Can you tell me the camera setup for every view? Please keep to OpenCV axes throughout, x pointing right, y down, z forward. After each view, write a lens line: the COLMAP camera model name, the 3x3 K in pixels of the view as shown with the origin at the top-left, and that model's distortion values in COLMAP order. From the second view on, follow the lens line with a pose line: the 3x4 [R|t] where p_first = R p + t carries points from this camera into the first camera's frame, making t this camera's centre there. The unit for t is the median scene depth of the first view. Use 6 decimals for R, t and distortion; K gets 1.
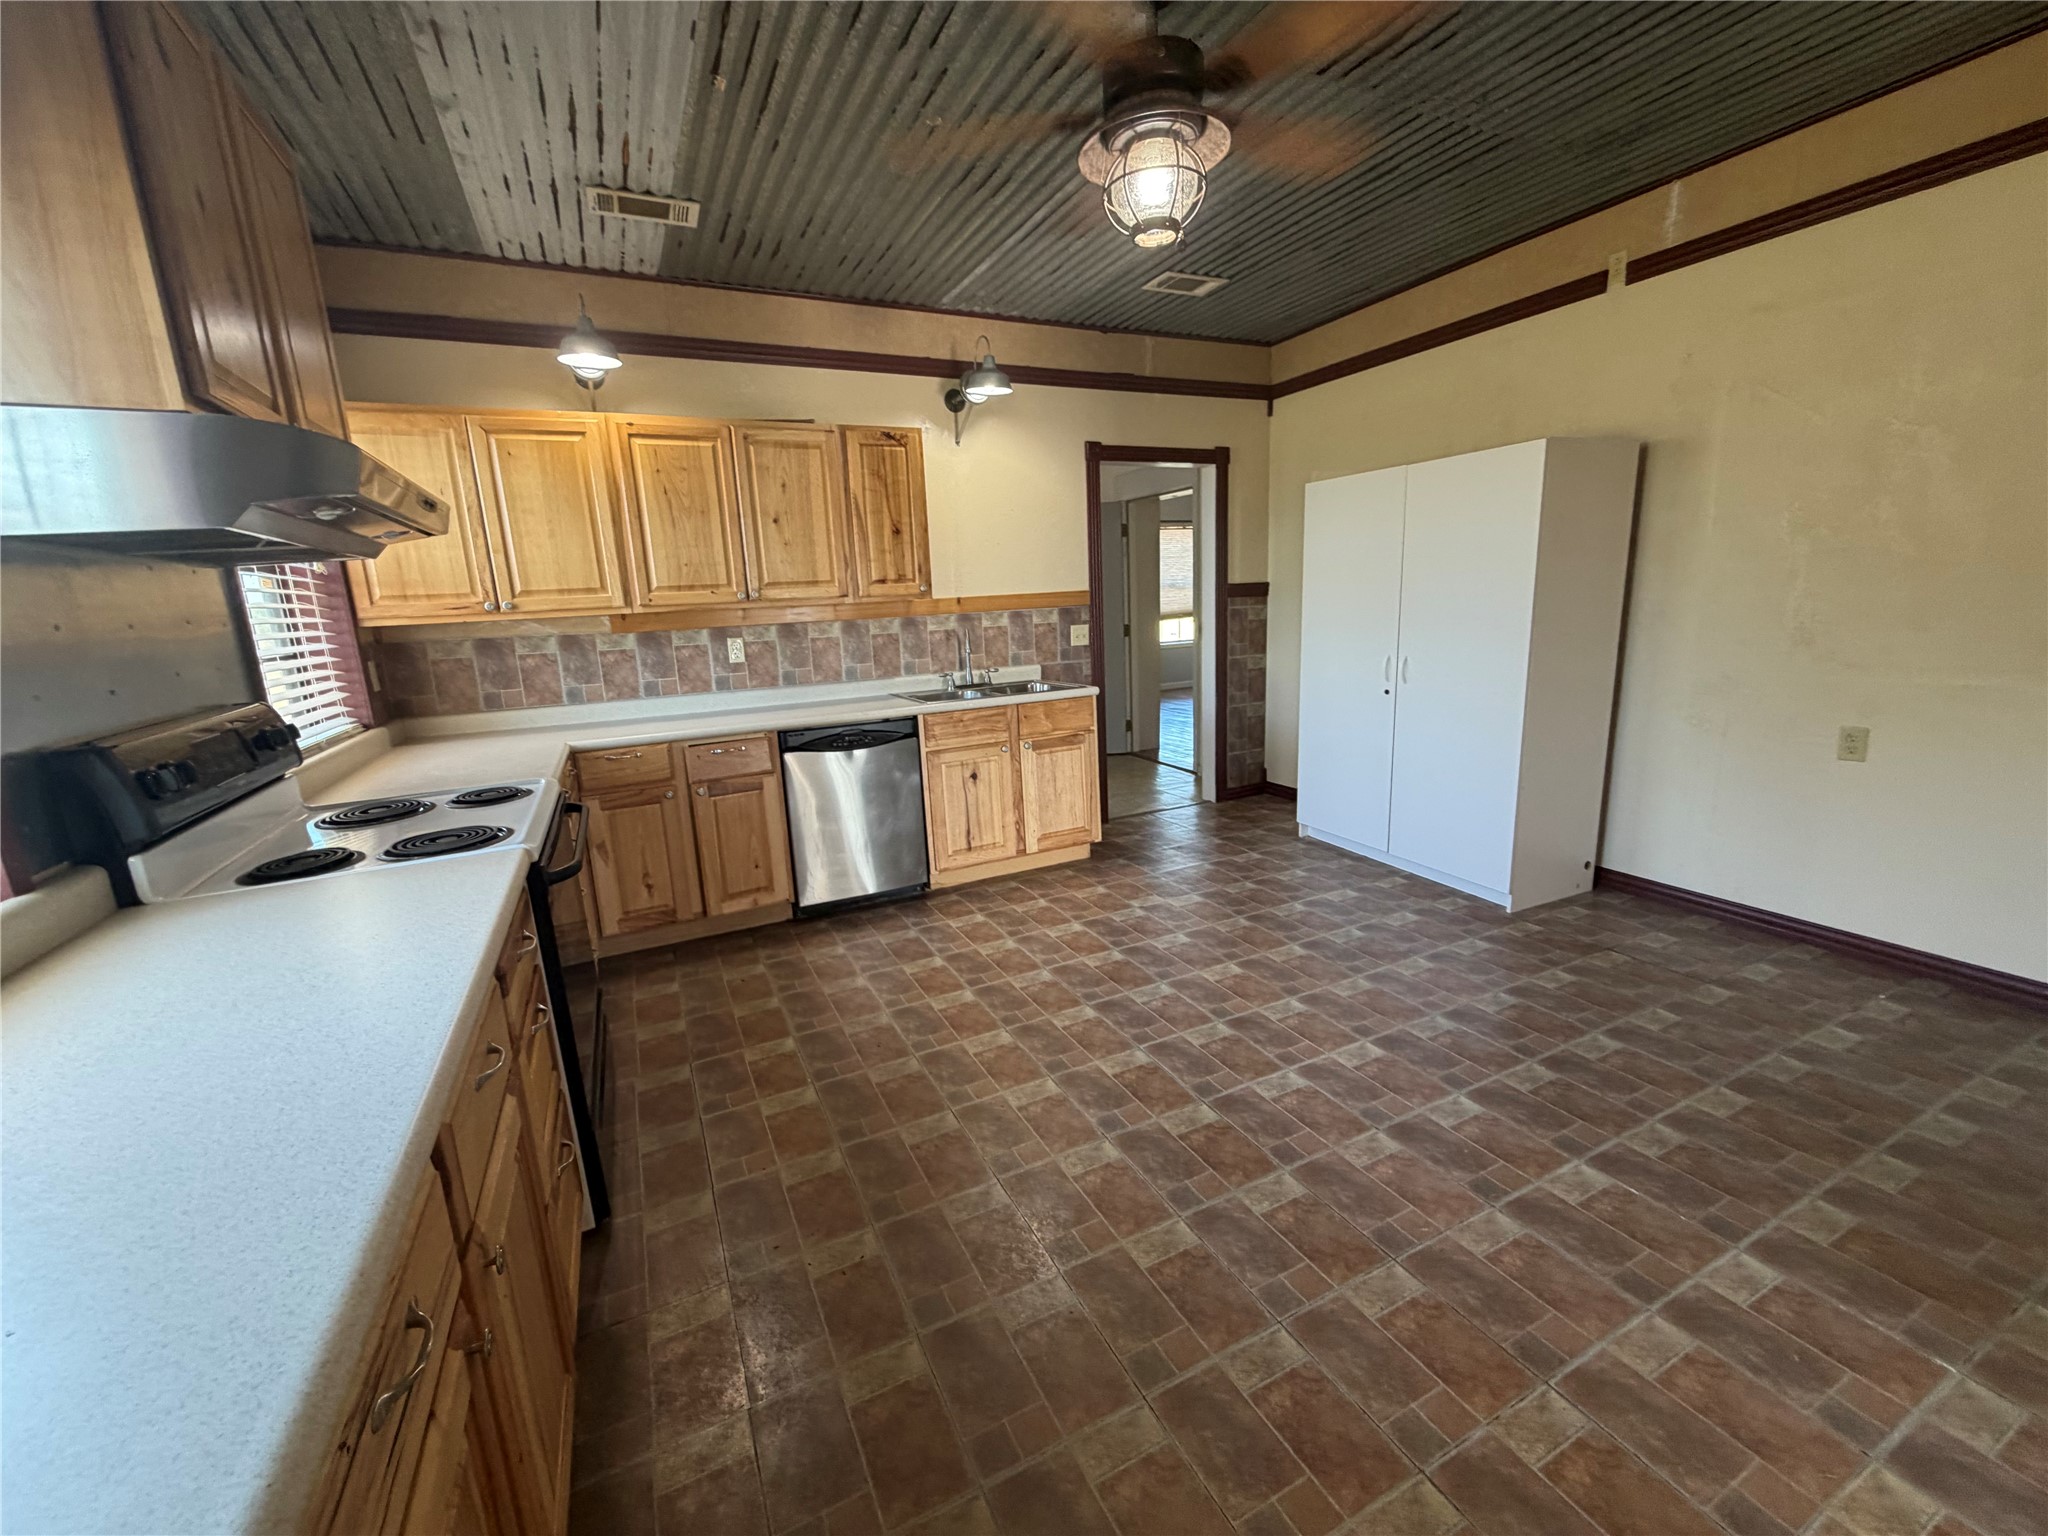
lens RADIAL K [[826.0, 0, 1023.3], [0, 826.0, 768.6], [0, 0, 1]] dist [-0.000375, -0.000042]
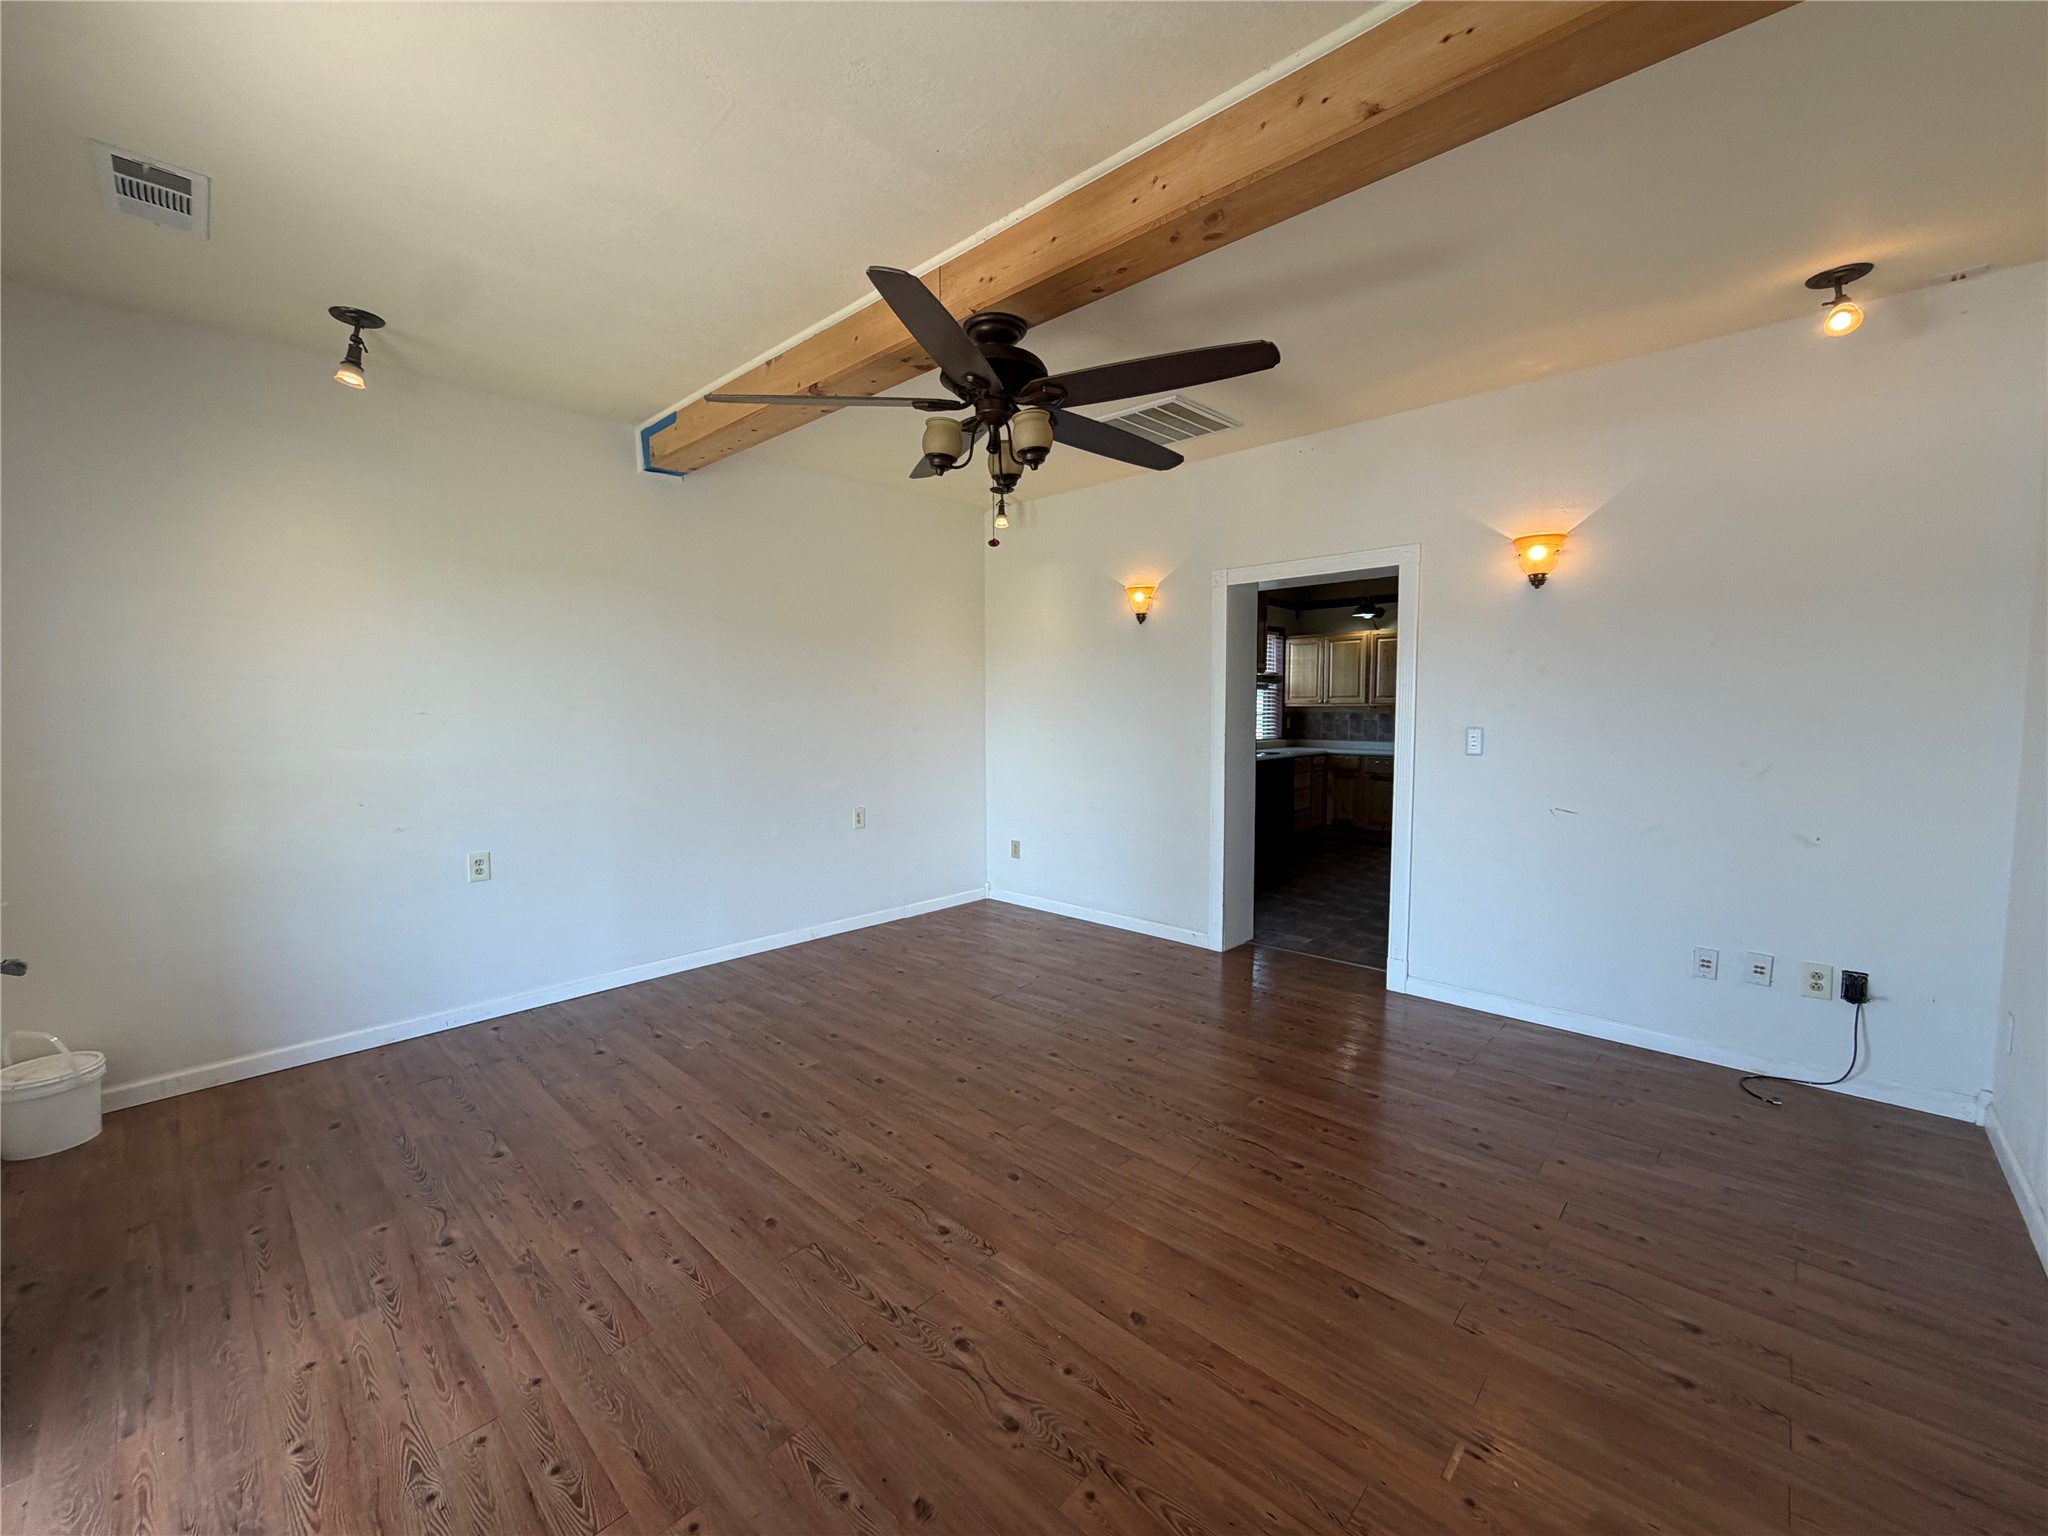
lens RADIAL K [[826.0, 0, 1023.4], [0, 826.0, 767.9], [0, 0, 1]] dist [-0.000375, -0.000042]
pose [[0.351150, 0.110409, -0.929787, 1.556163], [-0.210265, 0.976959, 0.036601, 0.128848], [0.912405, 0.182649, 0.366274, -0.861474]]
